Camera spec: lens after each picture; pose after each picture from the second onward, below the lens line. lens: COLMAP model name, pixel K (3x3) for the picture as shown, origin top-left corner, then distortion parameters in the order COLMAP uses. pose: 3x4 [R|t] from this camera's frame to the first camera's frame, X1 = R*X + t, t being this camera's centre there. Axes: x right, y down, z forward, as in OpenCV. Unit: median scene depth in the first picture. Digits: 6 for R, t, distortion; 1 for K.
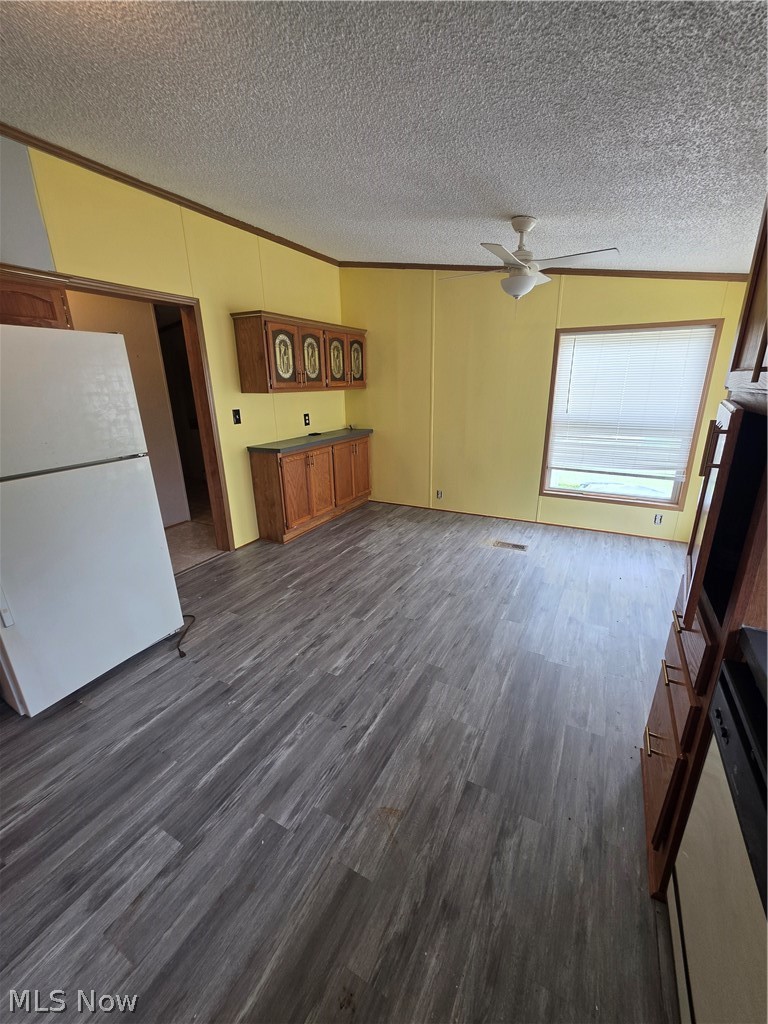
lens RADIAL K [[408.3, 0, 387.0], [0, 408.3, 517.4], [0, 0, 1]] dist [0.003667, -0.000094]
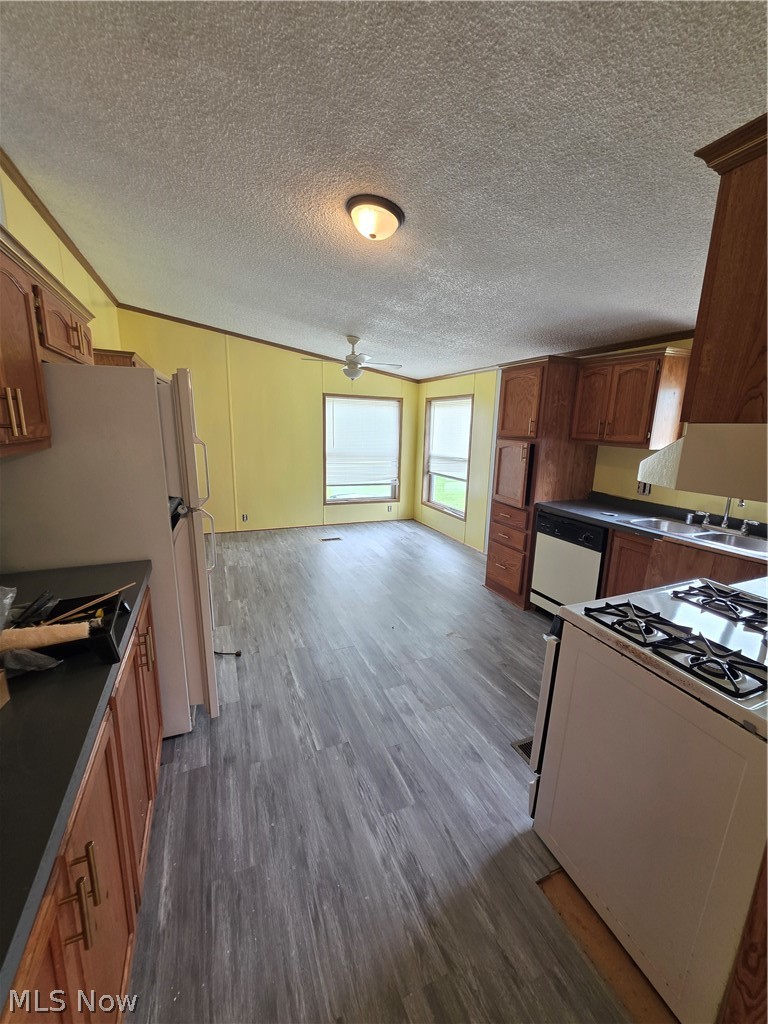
lens RADIAL K [[408.3, 0, 390.0], [0, 408.3, 511.2], [0, 0, 1]] dist [0.003667, -0.000094]
pose [[0.622752, -0.130283, 0.771496, -0.649781], [0.210378, 0.977609, -0.004728, 0.023629], [-0.753605, 0.165250, 0.636216, -0.068637]]
